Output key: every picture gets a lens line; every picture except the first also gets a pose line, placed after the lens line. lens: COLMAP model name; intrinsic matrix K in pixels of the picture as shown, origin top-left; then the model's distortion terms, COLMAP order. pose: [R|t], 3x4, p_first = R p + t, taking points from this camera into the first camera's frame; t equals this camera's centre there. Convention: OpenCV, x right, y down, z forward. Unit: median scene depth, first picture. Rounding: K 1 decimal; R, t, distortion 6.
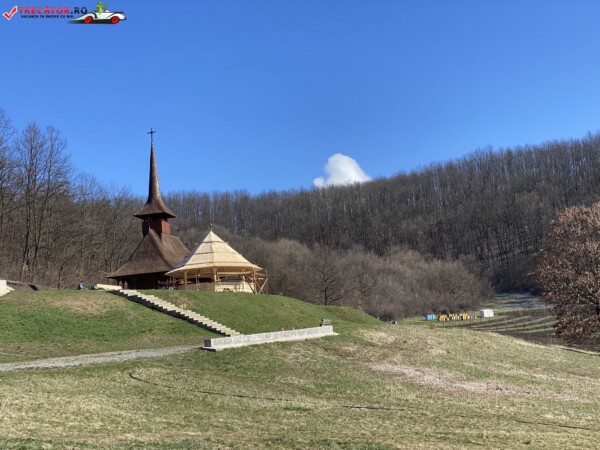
lens RADIAL K [[901.7, 0, 306.8], [0, 901.7, 211.5], [0, 0, 1]] dist [0.111194, 0.000000]
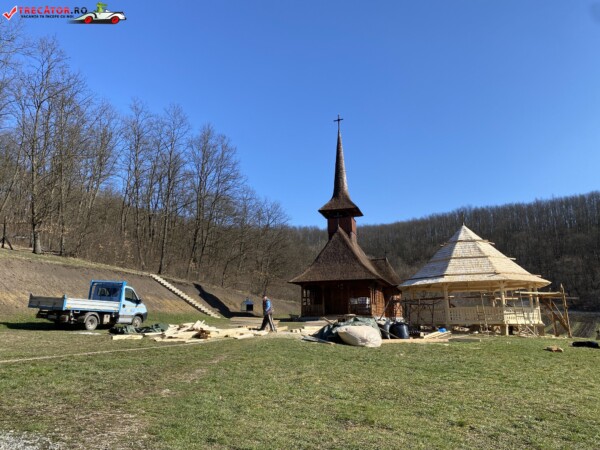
lens RADIAL K [[460.5, 0, 304.0], [0, 460.5, 225.3], [0, 0, 1]] dist [0.002267, 0.008475]
pose [[0.996906, 0.044362, -0.064888, -0.172010], [-0.046696, 0.998299, -0.034902, 0.033335], [0.063229, 0.037824, 0.997282, 0.553964]]
